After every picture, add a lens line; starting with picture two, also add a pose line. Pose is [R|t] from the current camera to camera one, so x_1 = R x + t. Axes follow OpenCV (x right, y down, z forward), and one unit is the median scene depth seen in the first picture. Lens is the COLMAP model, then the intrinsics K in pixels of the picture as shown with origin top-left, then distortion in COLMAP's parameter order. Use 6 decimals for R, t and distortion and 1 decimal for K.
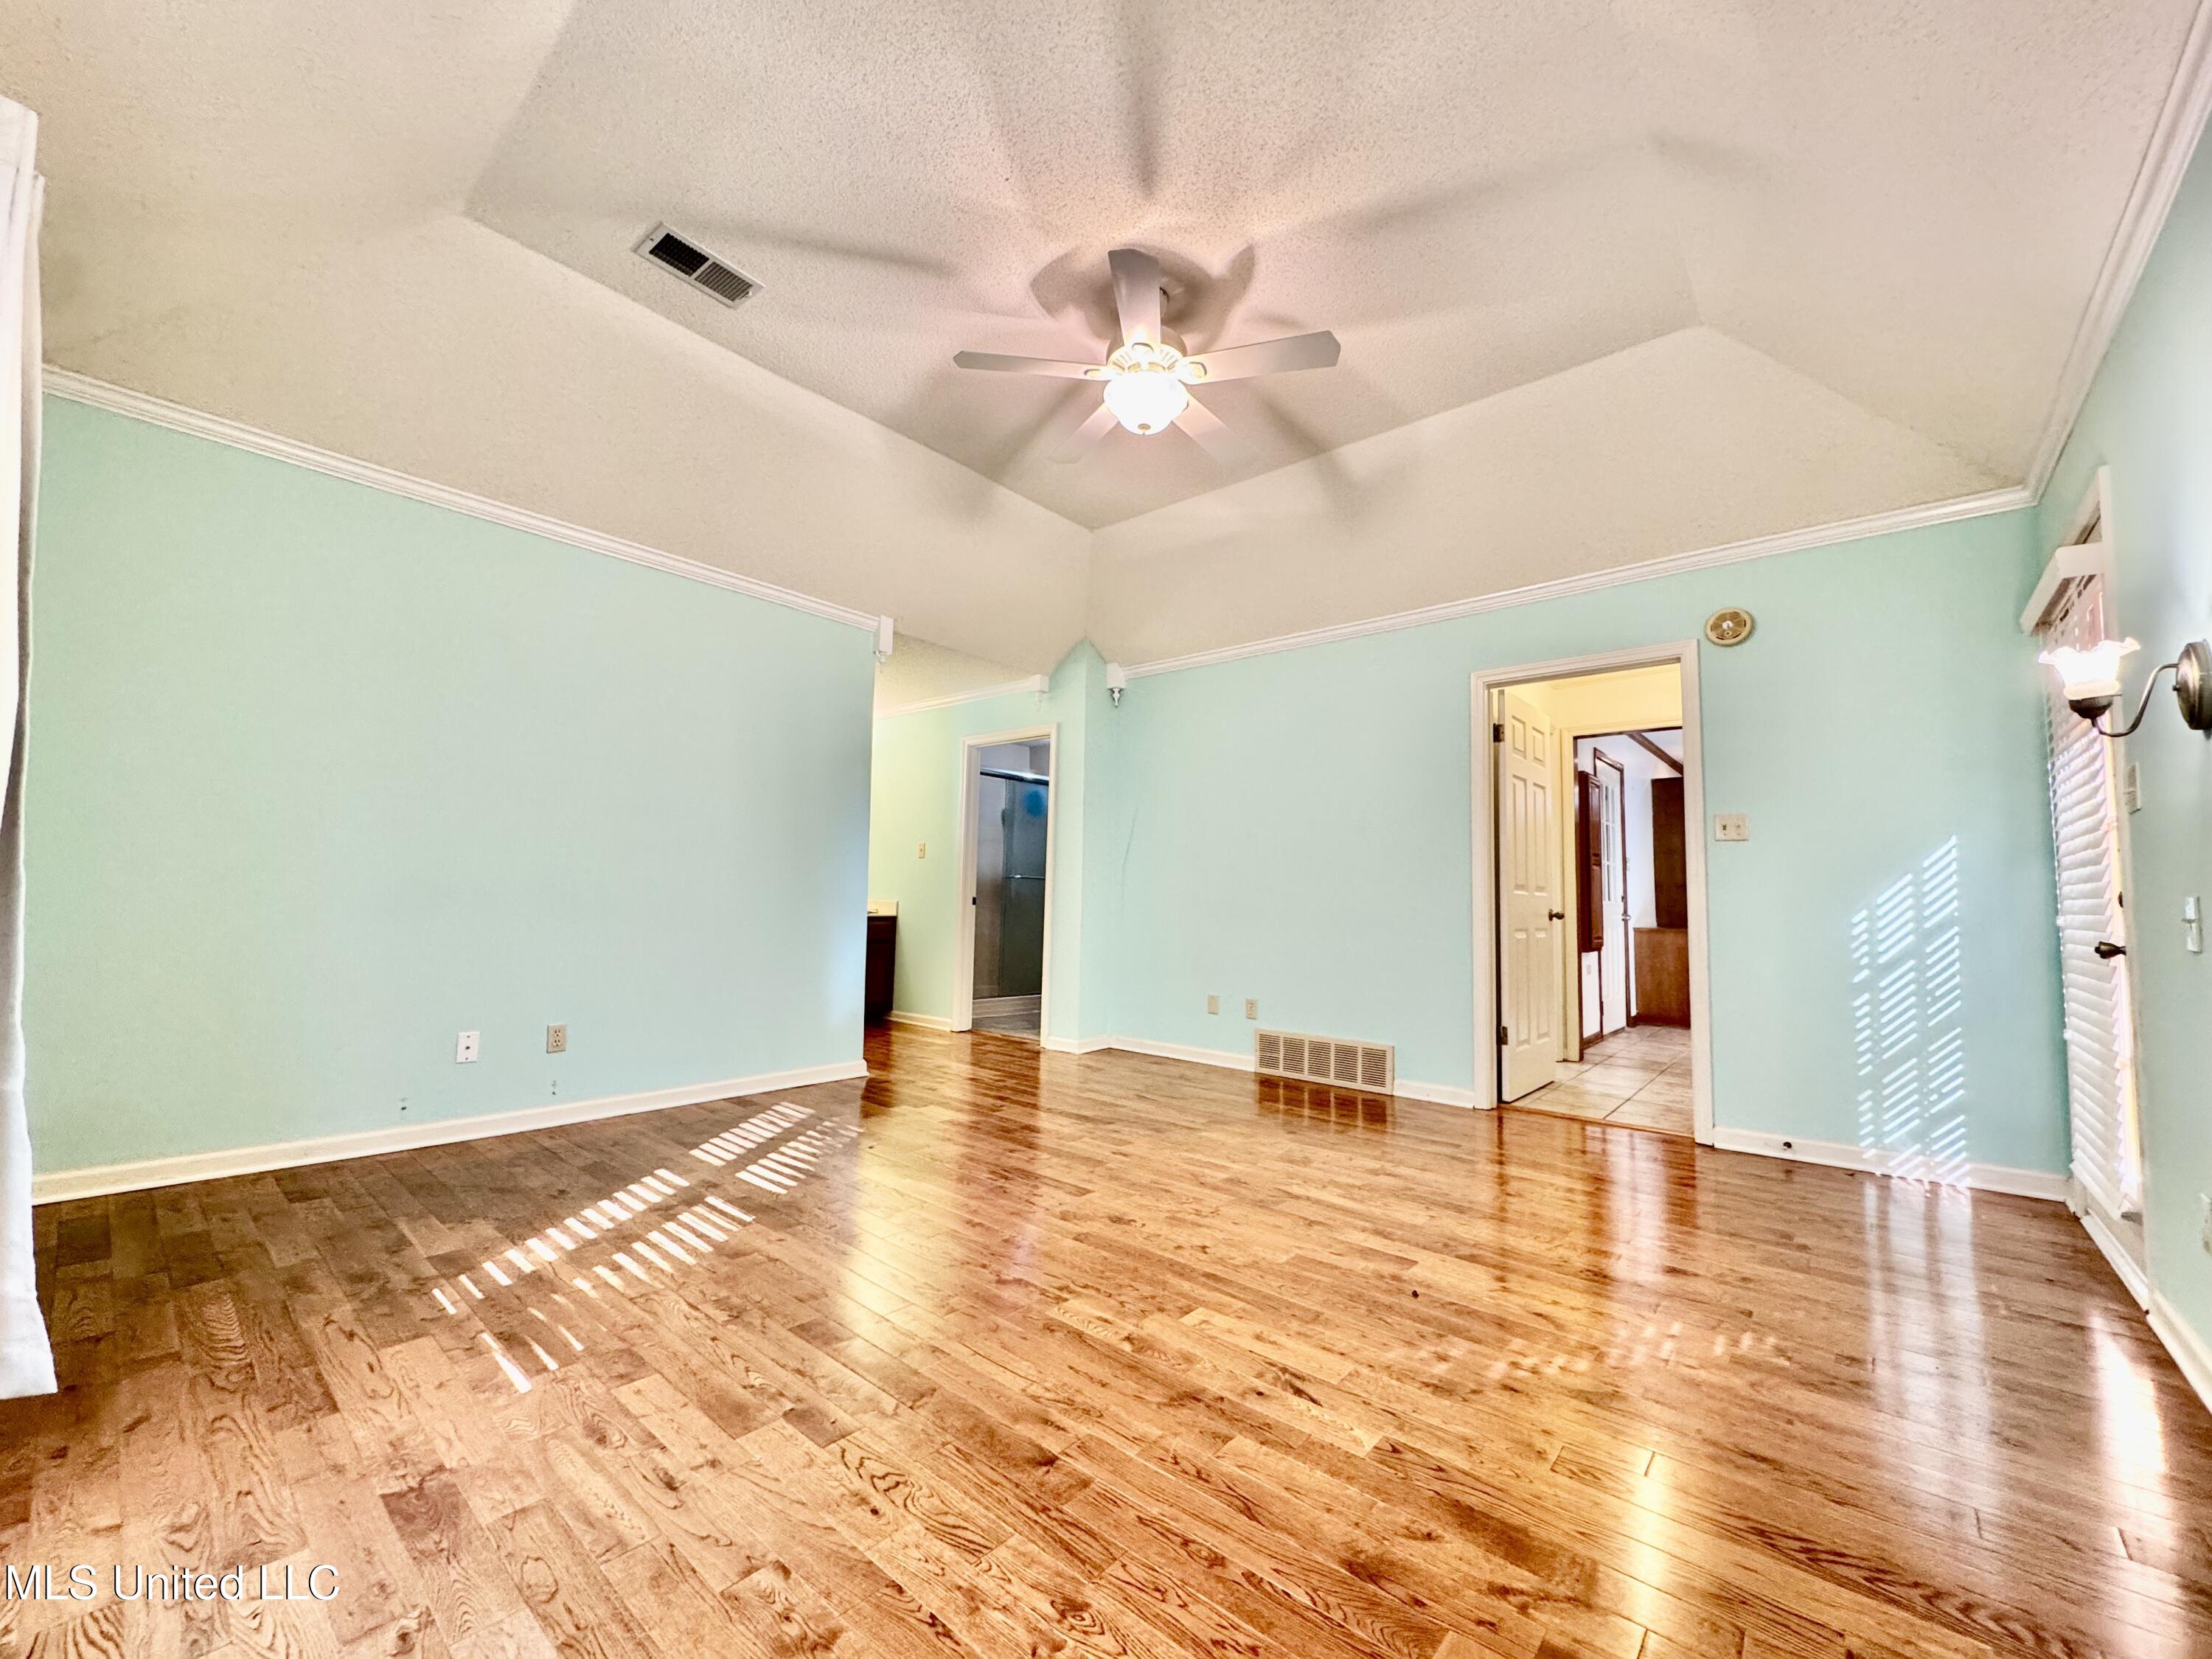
lens RADIAL K [[877.6, 0, 1106.2], [0, 877.6, 828.6], [0, 0, 1]] dist [-0.003454, 0.000451]
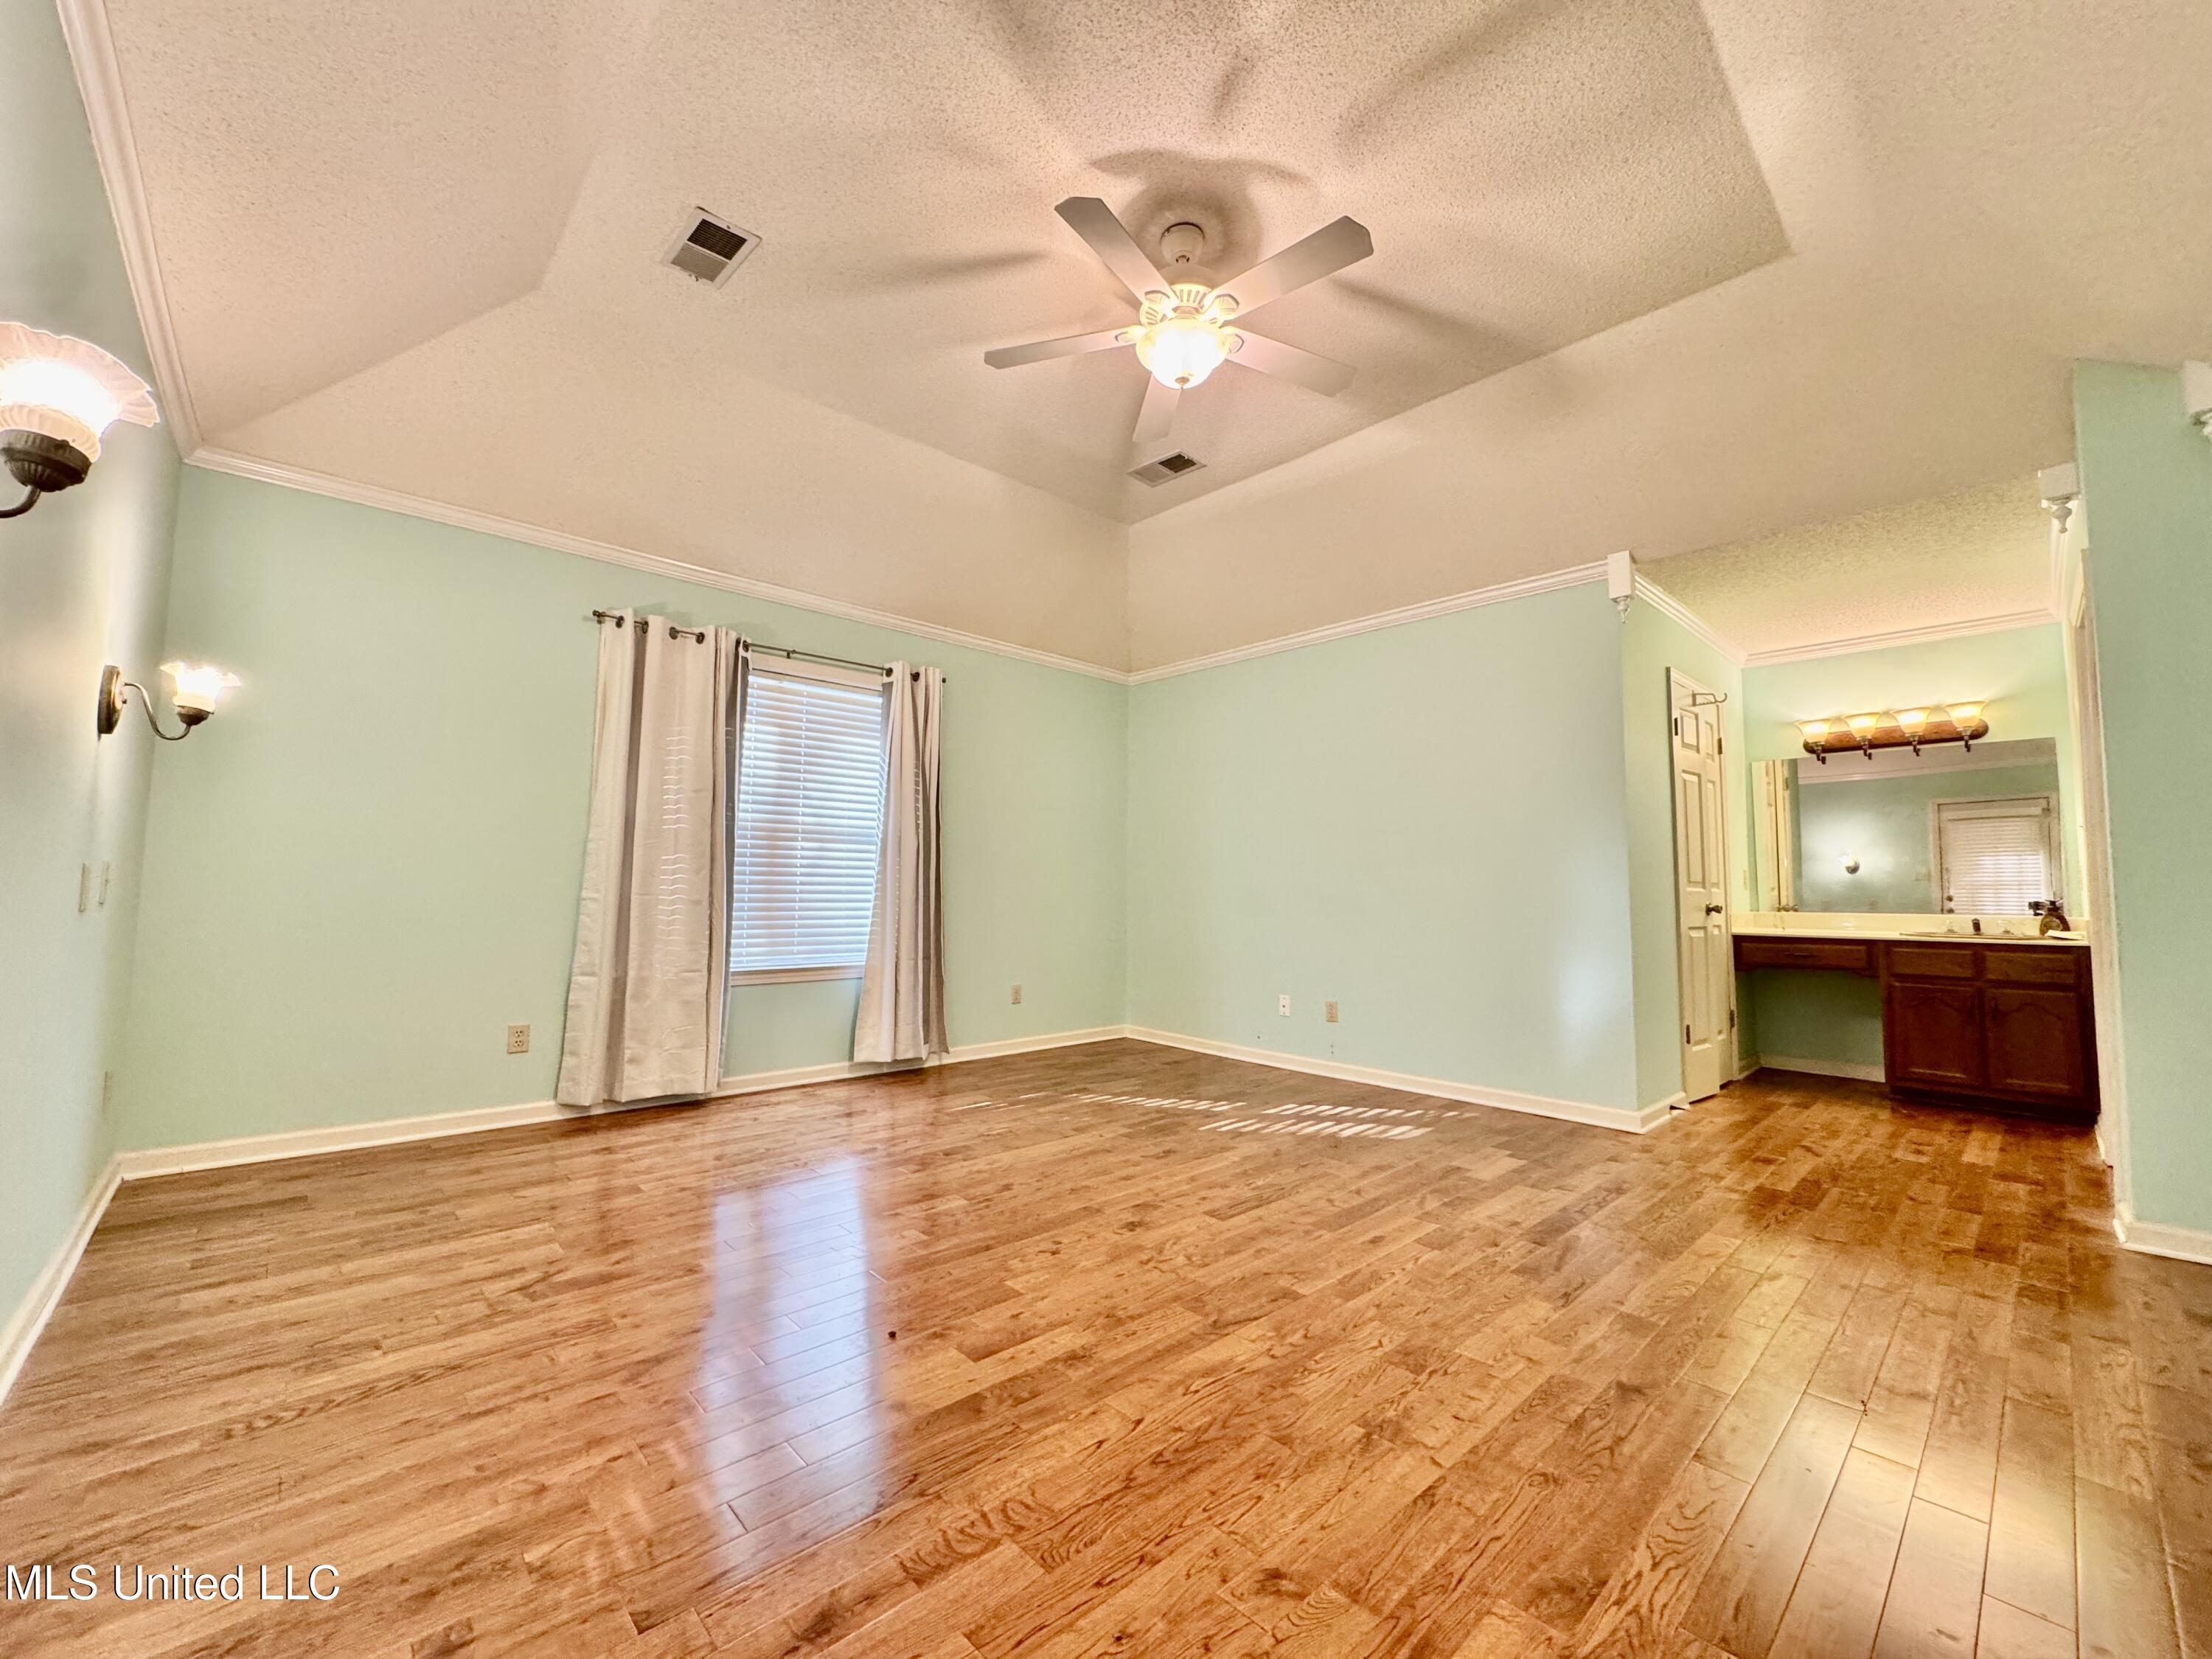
lens RADIAL K [[877.6, 0, 1103.7], [0, 877.6, 833.3], [0, 0, 1]] dist [-0.003454, 0.000451]
pose [[-0.101581, -0.090494, -0.990703, 1.024166], [0.063426, 0.993239, -0.097229, 0.105660], [0.992803, -0.072713, -0.095155, 1.090030]]
